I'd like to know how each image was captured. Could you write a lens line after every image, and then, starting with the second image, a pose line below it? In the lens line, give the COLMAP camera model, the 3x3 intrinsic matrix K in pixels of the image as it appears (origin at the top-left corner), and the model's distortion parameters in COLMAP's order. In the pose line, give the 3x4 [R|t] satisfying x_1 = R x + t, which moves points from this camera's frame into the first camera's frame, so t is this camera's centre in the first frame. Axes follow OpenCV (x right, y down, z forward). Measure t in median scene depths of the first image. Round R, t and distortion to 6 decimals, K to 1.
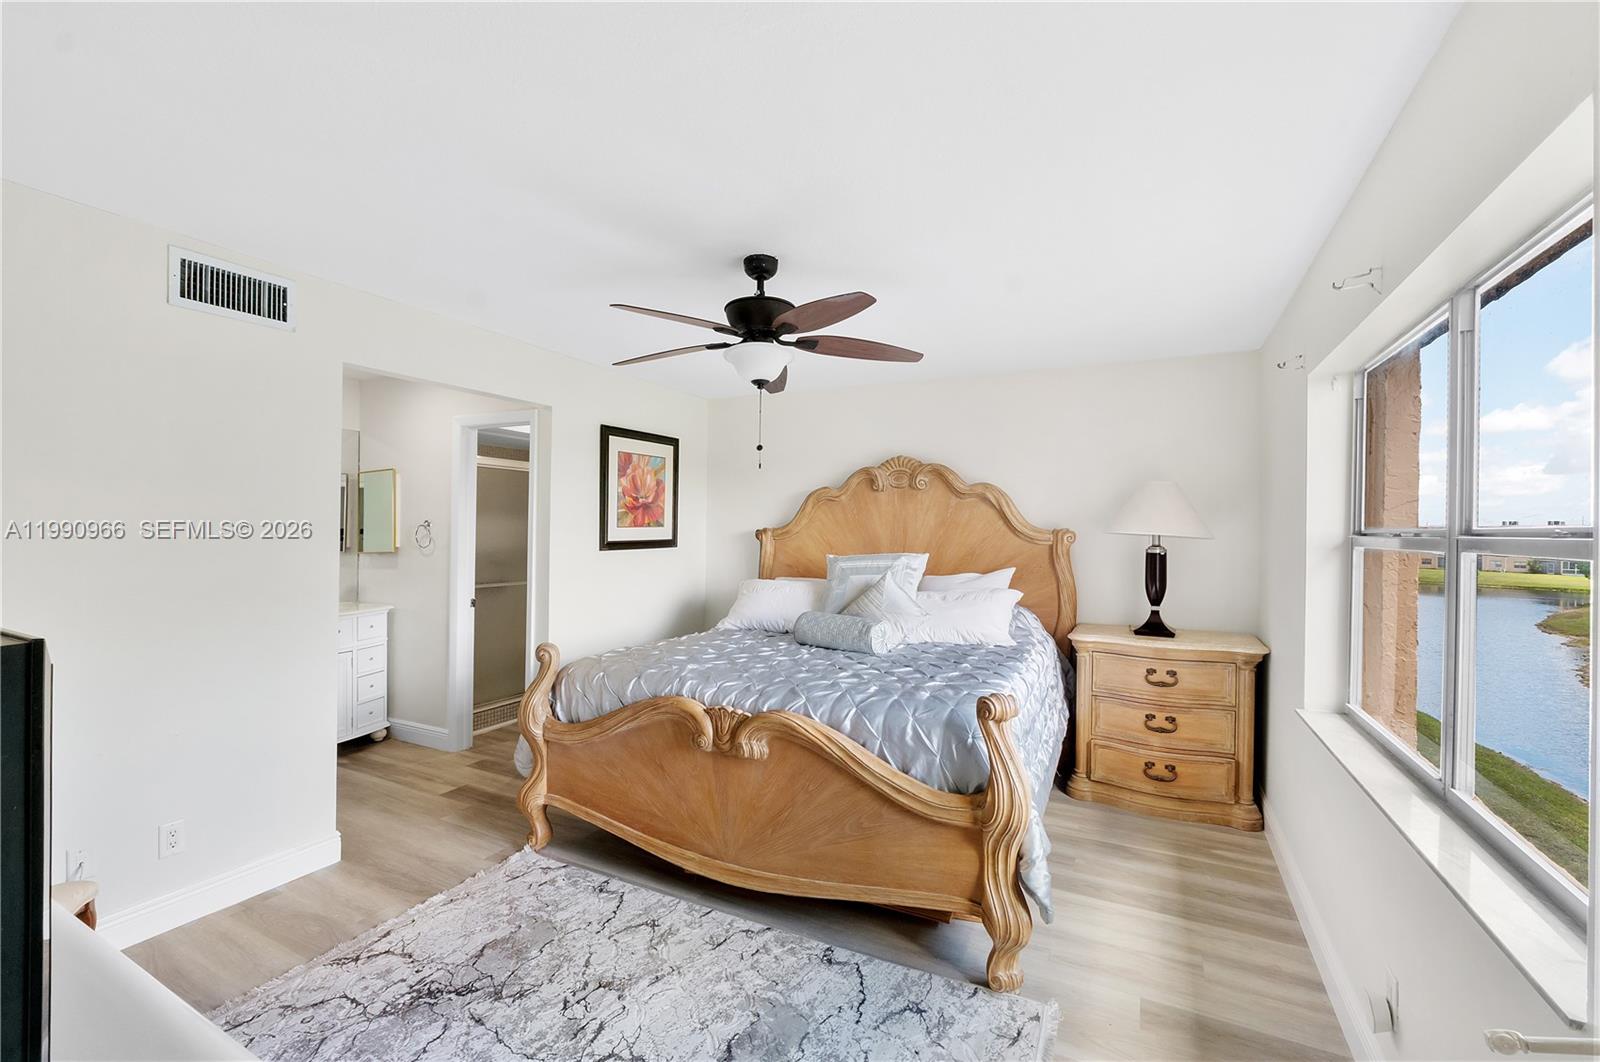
lens RADIAL K [[677.3, 0, 793.2], [0, 677.3, 532.0], [0, 0, 1]] dist [0.000552, 0.000063]
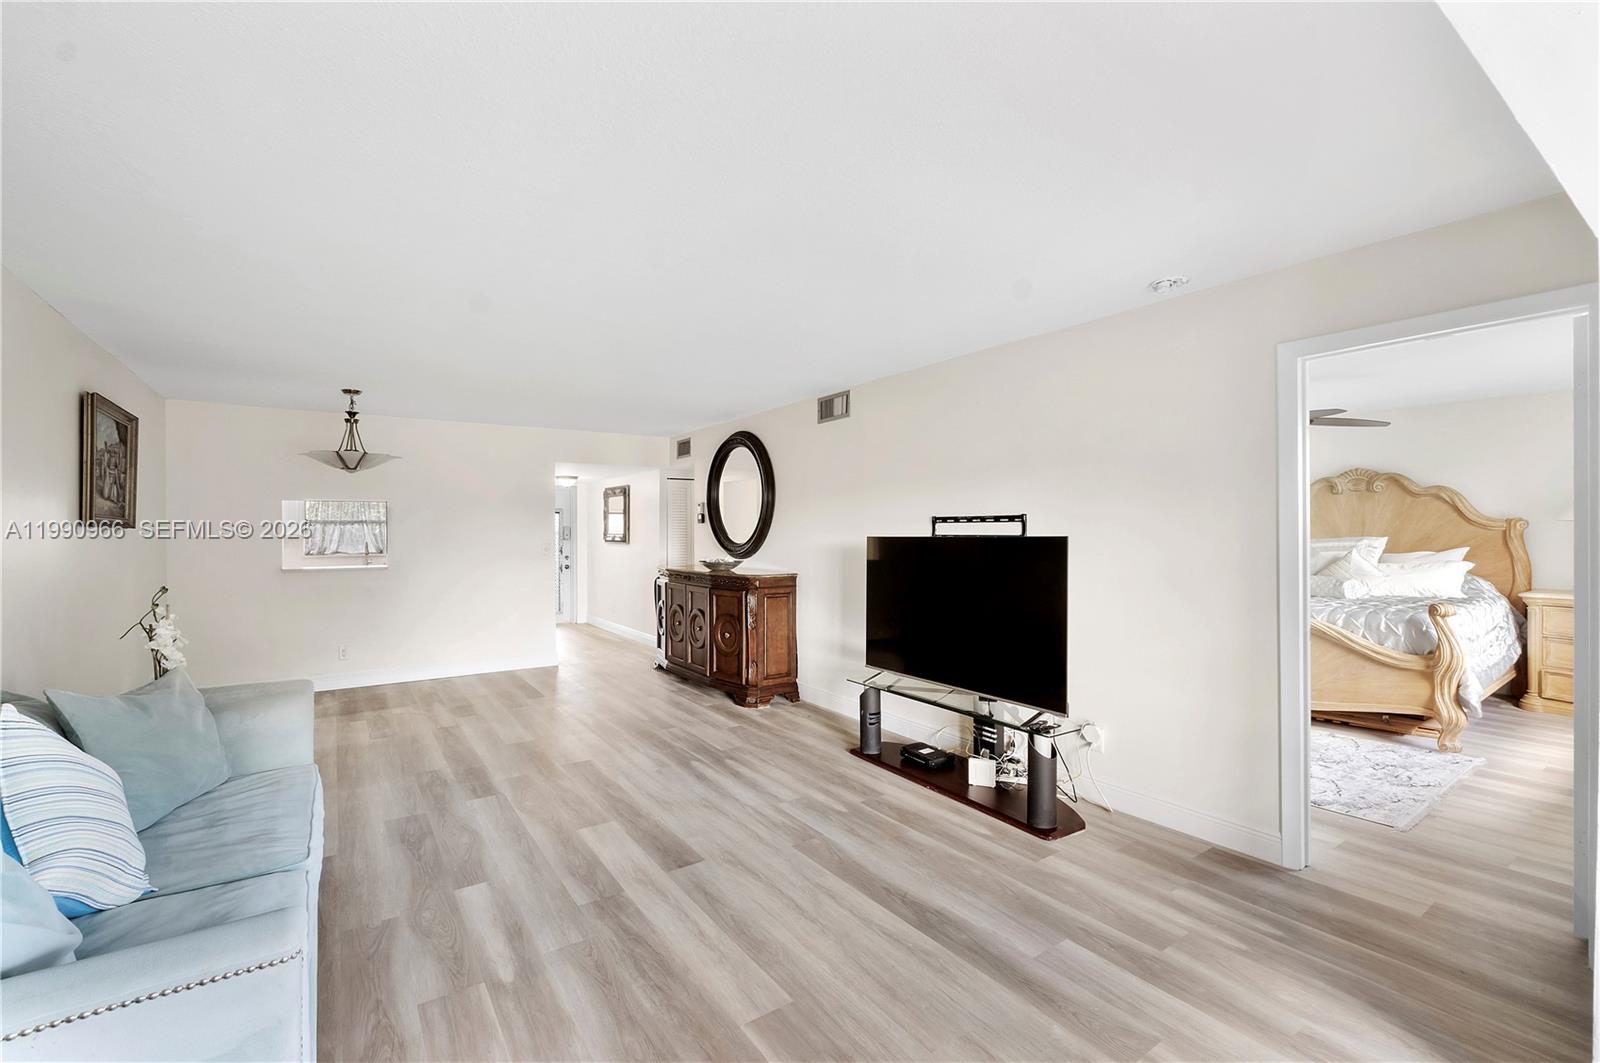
lens RADIAL K [[677.3, 0, 798.5], [0, 677.3, 532.2], [0, 0, 1]] dist [0.000552, 0.000063]
pose [[0.879080, -0.013564, -0.476481, -0.244505], [0.013053, 0.999905, -0.004382, 0.012732], [0.476495, -0.002367, 0.879174, -0.988012]]
